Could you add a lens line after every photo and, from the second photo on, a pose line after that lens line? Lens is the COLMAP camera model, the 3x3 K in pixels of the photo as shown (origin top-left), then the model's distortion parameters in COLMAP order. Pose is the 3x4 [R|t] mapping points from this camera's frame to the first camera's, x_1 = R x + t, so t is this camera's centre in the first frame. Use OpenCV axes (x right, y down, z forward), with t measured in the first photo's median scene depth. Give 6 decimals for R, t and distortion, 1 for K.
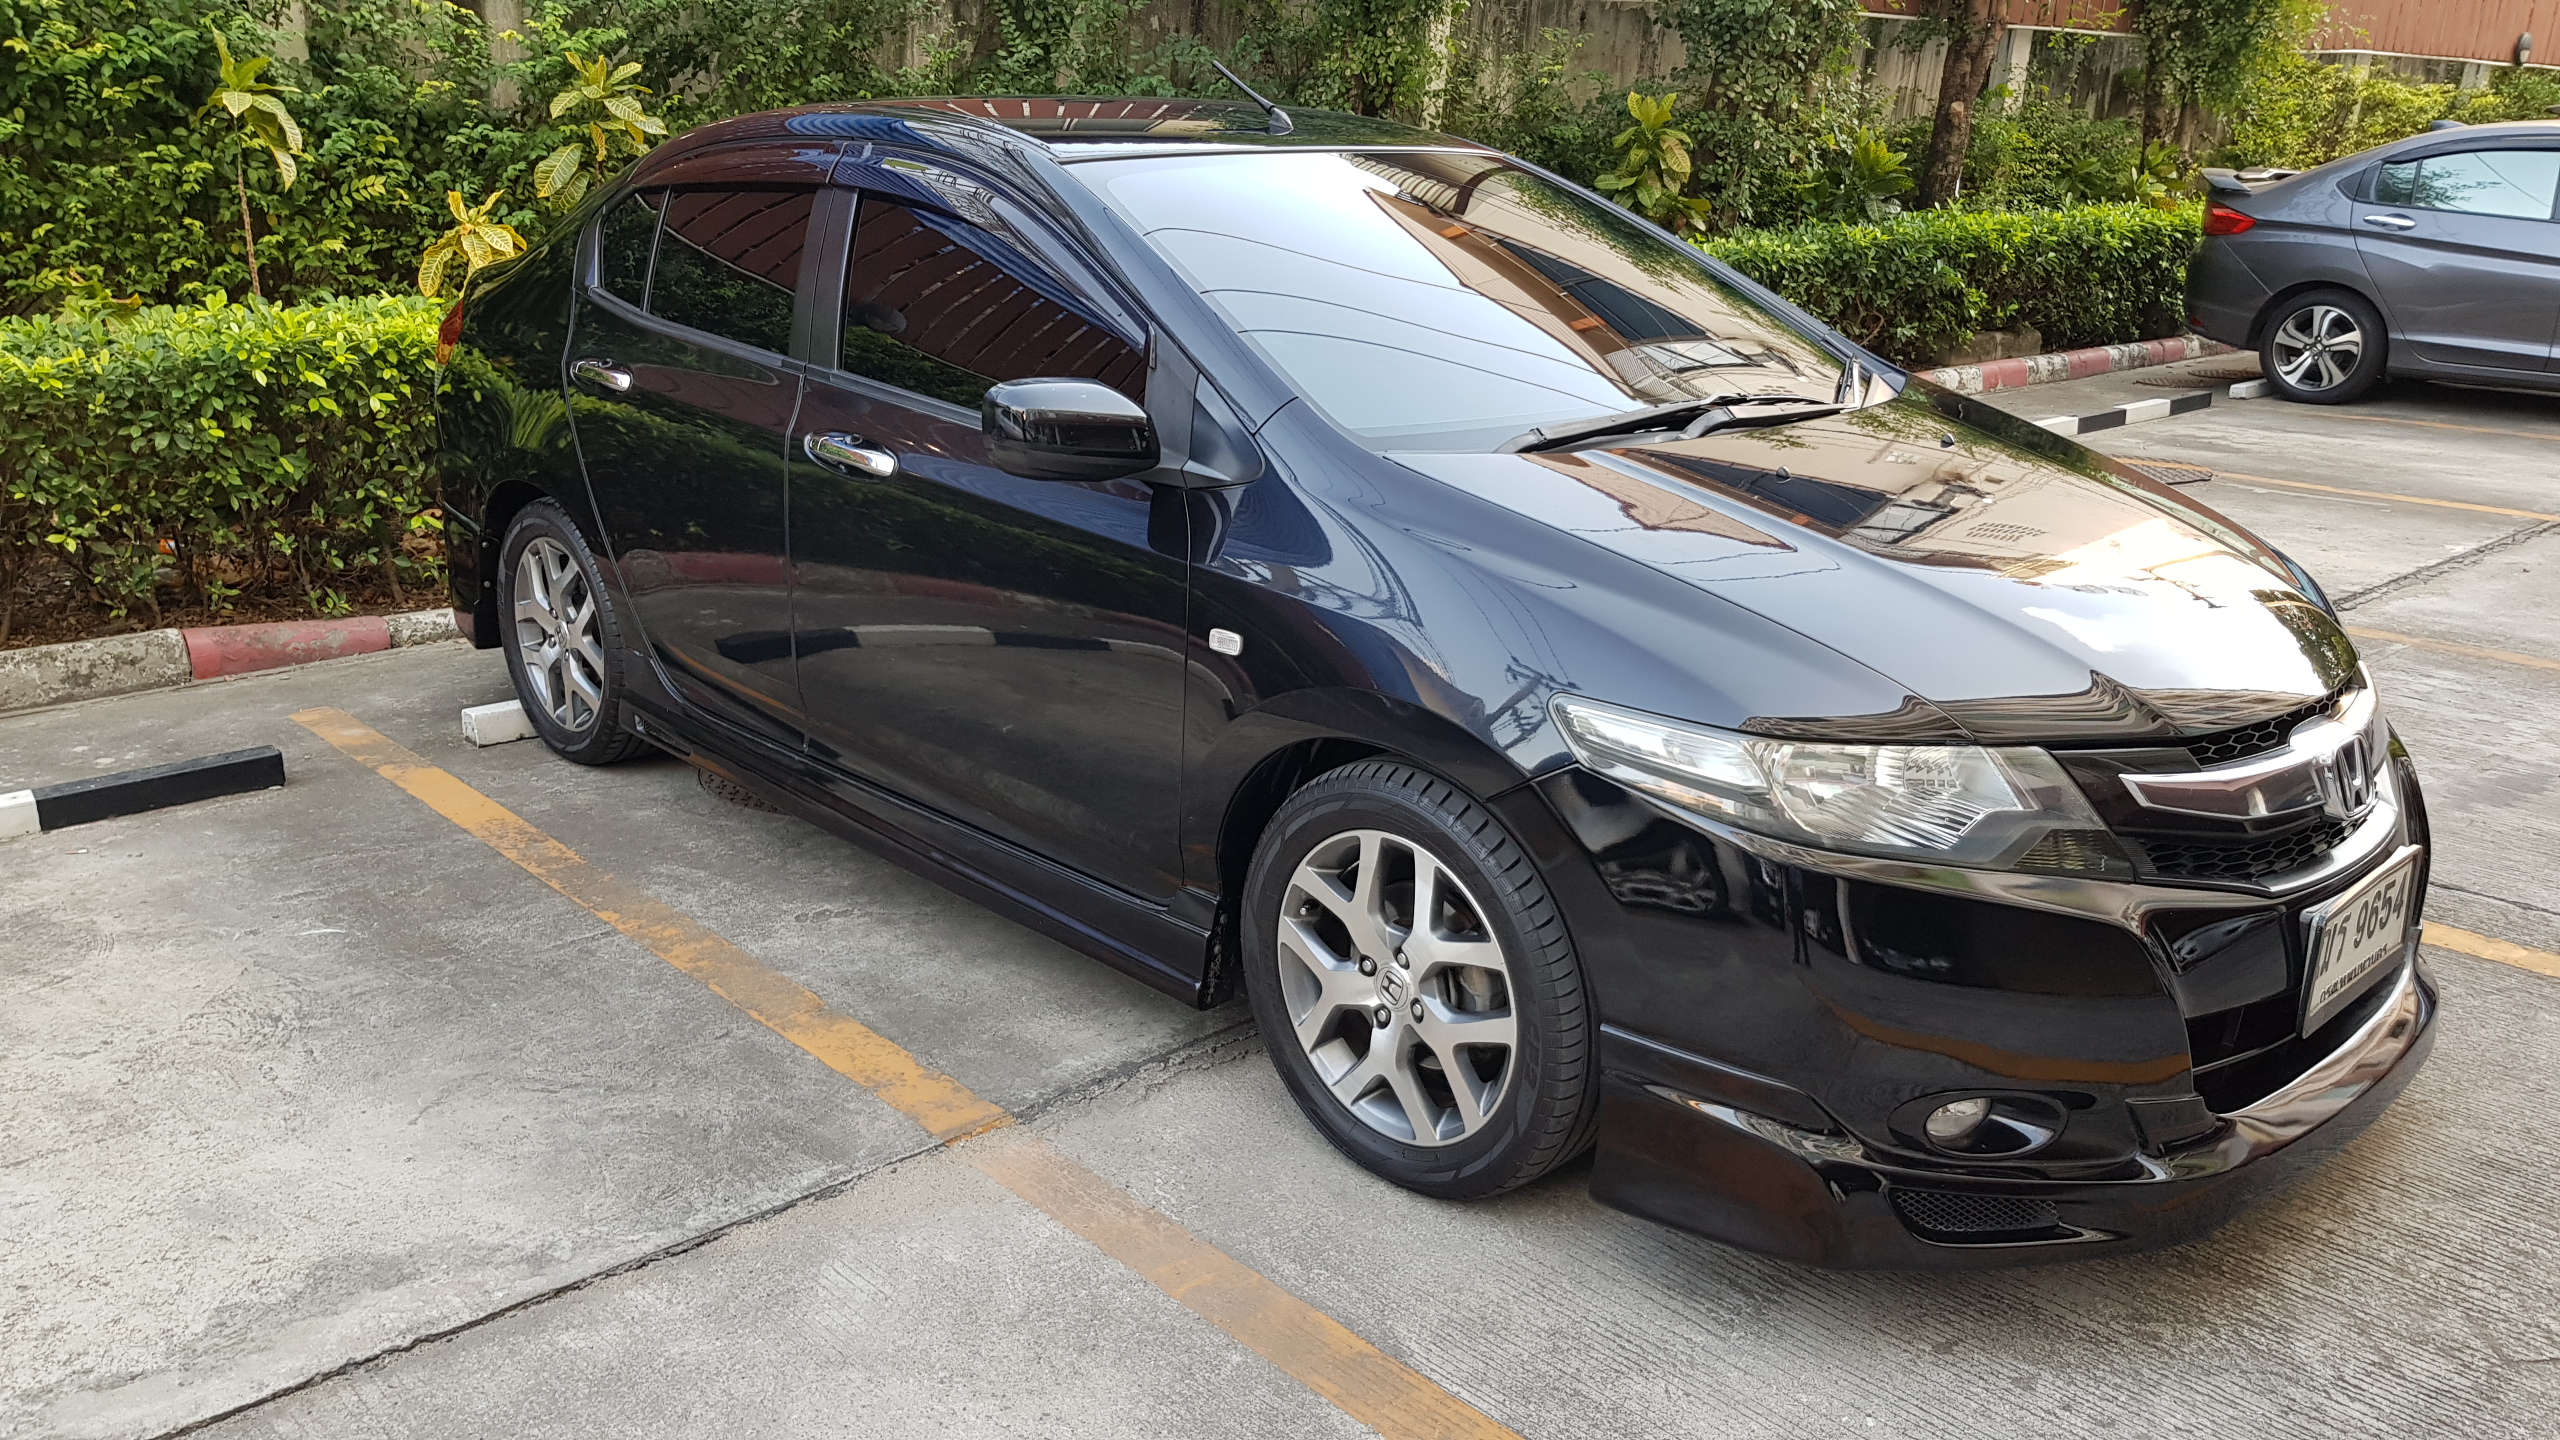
lens RADIAL K [[2038.3, 0, 1281.7], [0, 2038.3, 700.4], [0, 0, 1]] dist [0.001625, -0.013211]
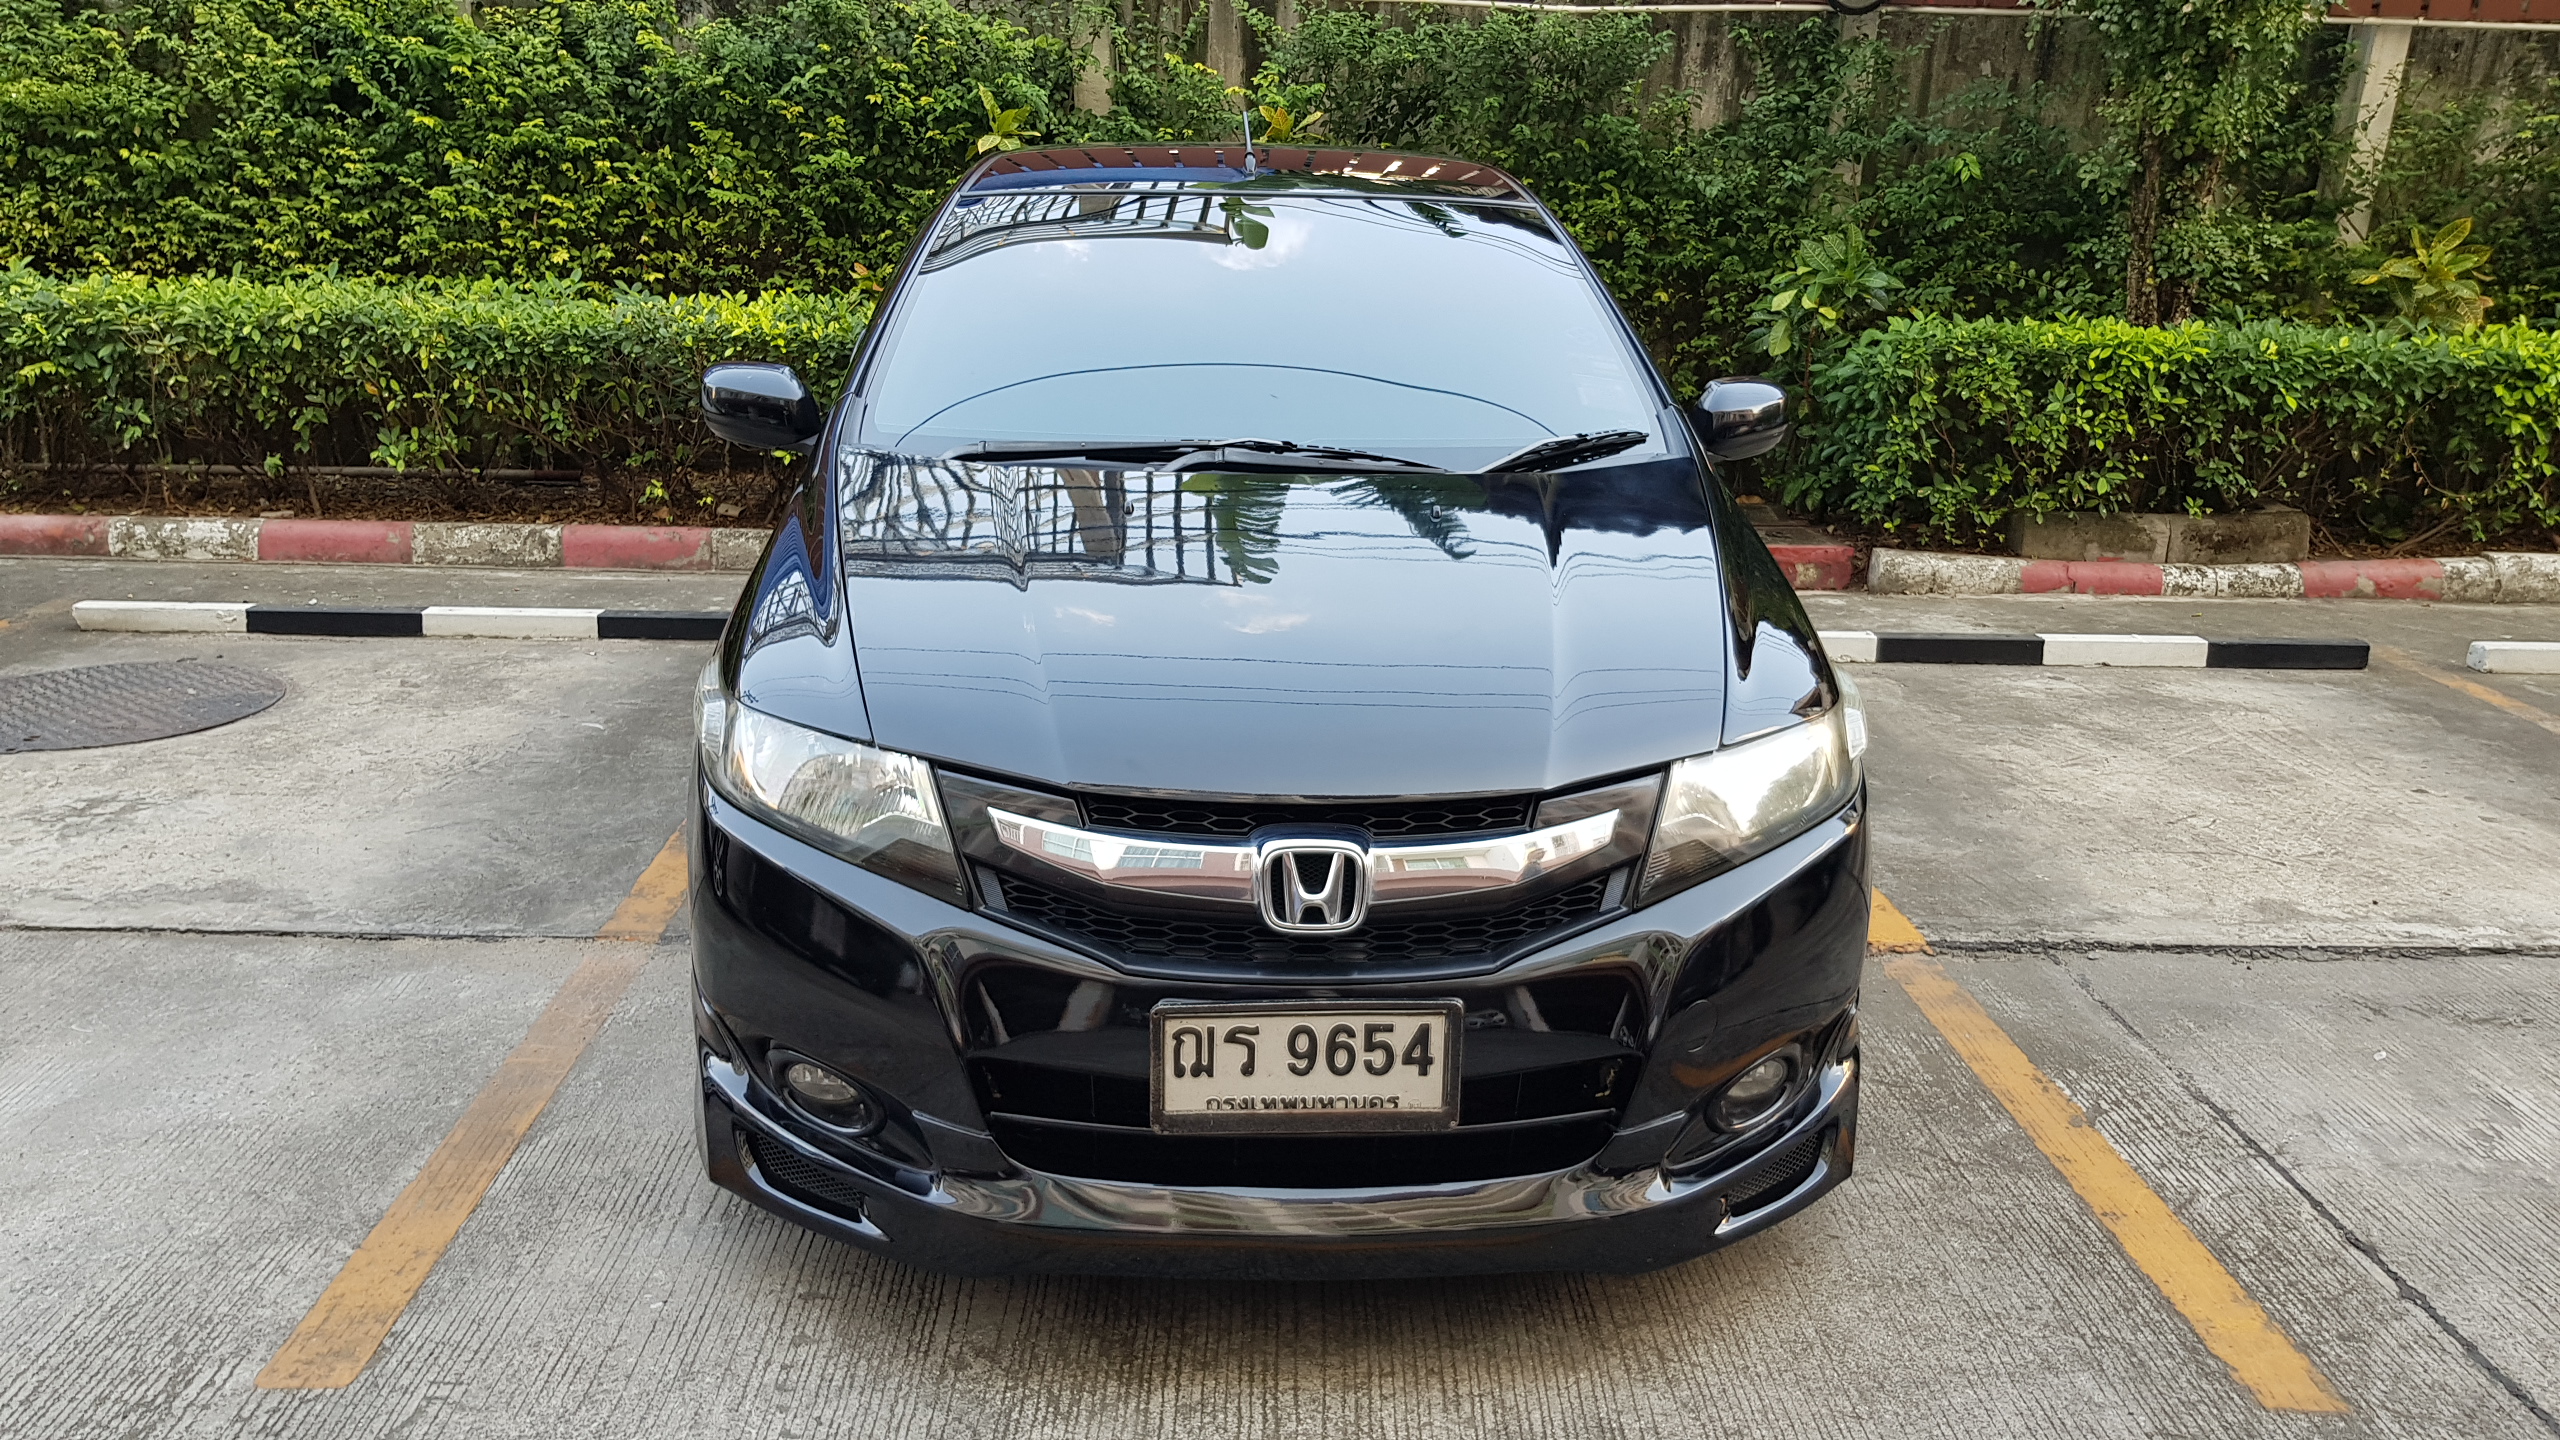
lens RADIAL K [[2038.3, 0, 1284.2], [0, 2038.3, 726.1], [0, 0, 1]] dist [0.001625, -0.013211]
pose [[0.766687, 0.193118, -0.612289, 1.118136], [-0.204341, 0.977494, 0.052435, -0.085301], [0.608635, 0.084915, 0.788894, 0.275628]]
